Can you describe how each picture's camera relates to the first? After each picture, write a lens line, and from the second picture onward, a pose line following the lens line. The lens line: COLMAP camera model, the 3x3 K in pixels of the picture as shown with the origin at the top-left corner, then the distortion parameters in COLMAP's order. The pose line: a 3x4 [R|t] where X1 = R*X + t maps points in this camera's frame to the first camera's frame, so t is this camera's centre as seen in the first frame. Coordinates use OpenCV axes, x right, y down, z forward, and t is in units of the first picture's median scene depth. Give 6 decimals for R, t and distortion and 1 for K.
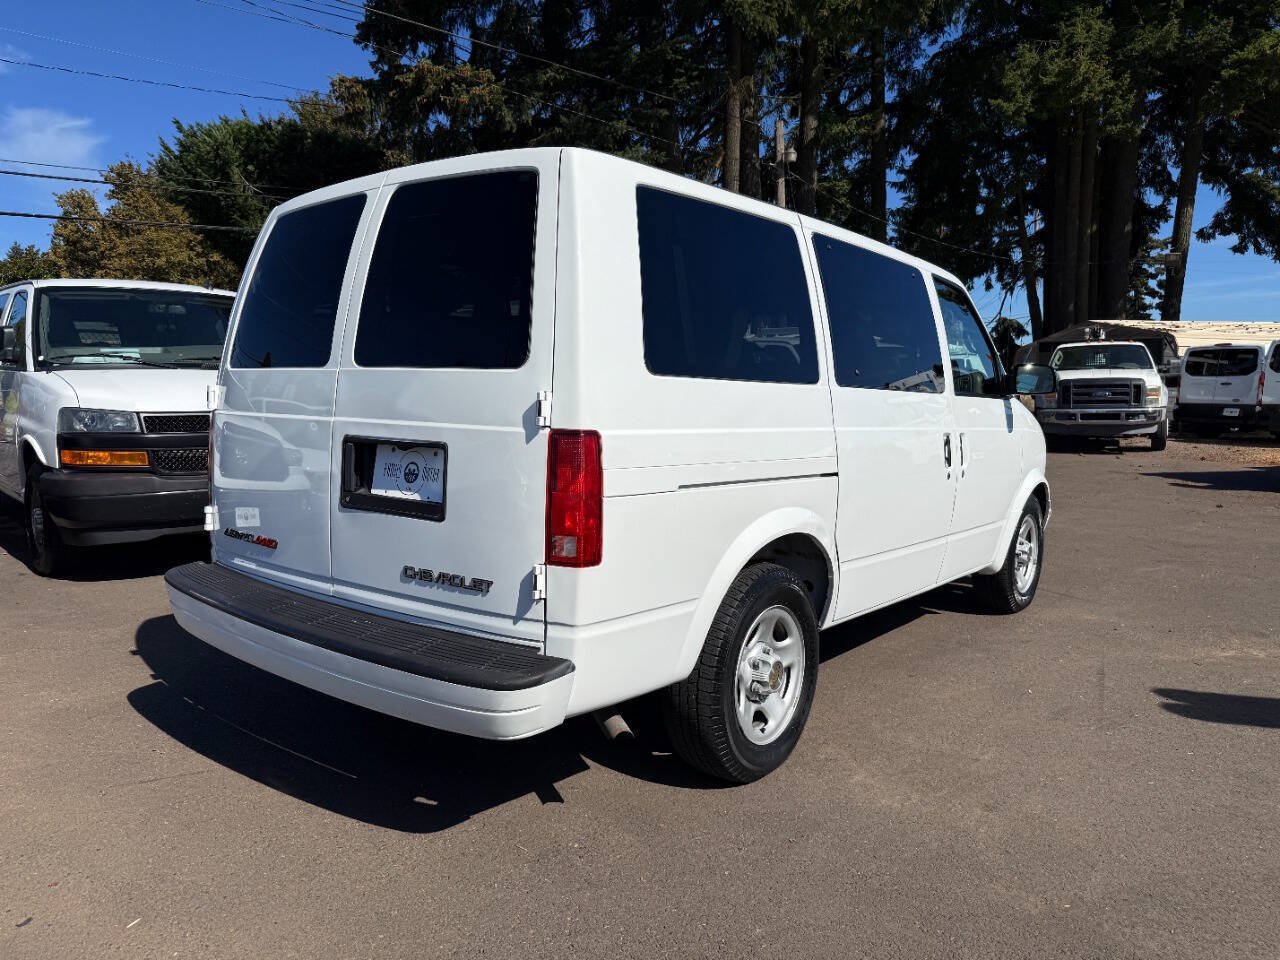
lens RADIAL K [[1390.9, 0, 641.7], [0, 1390.9, 516.5], [0, 0, 1]] dist [0.010773, -0.005338]
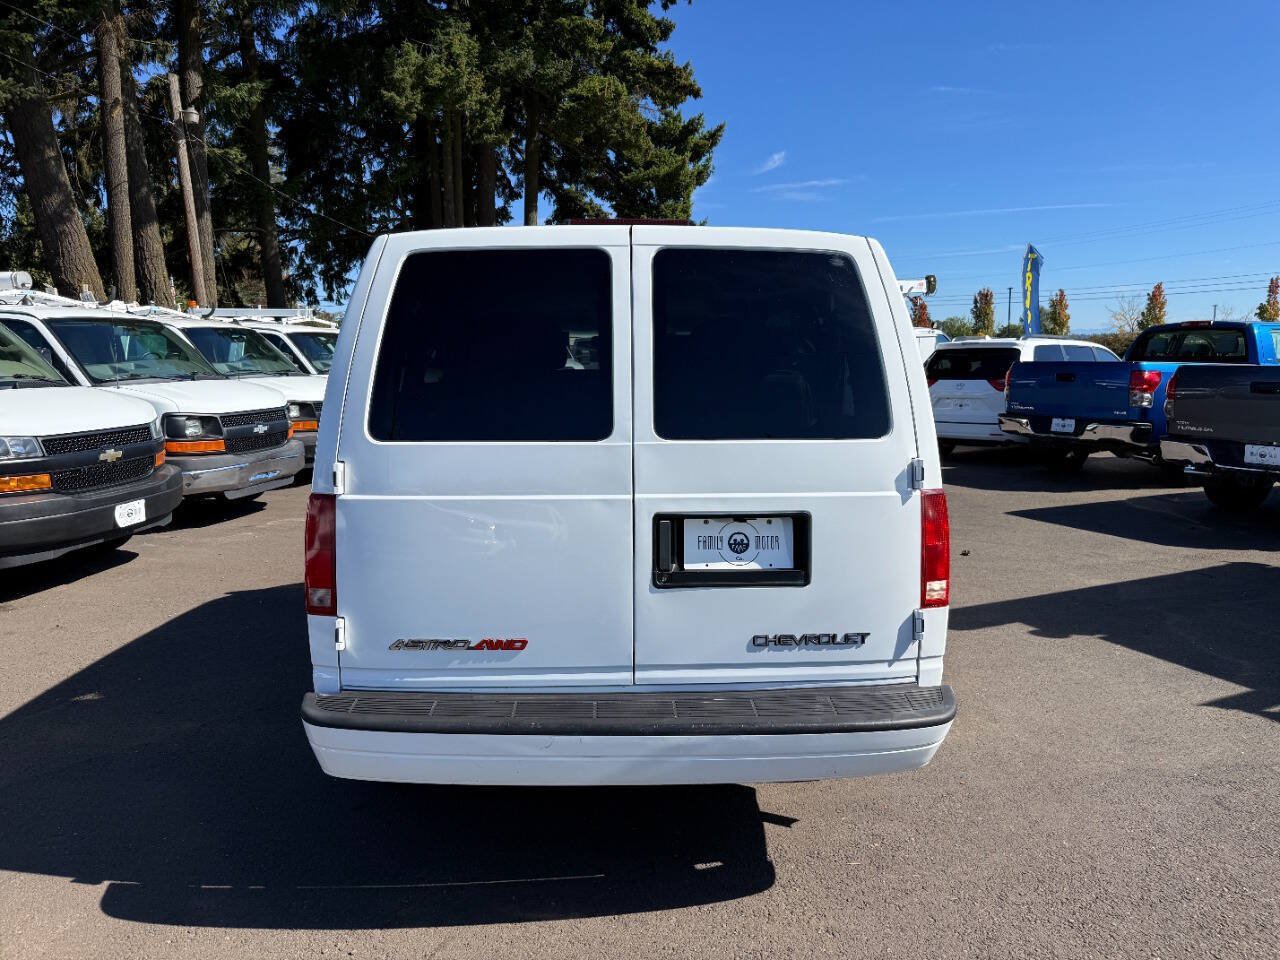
lens RADIAL K [[1358.3, 0, 640.0], [0, 1358.3, 480.0], [0, 0, 1]] dist [0.219585, -0.518687]
pose [[0.543858, -0.108697, 0.832108, -0.965306], [0.064271, 0.994059, 0.087845, -0.158953], [-0.836712, 0.005706, 0.547613, 0.493327]]
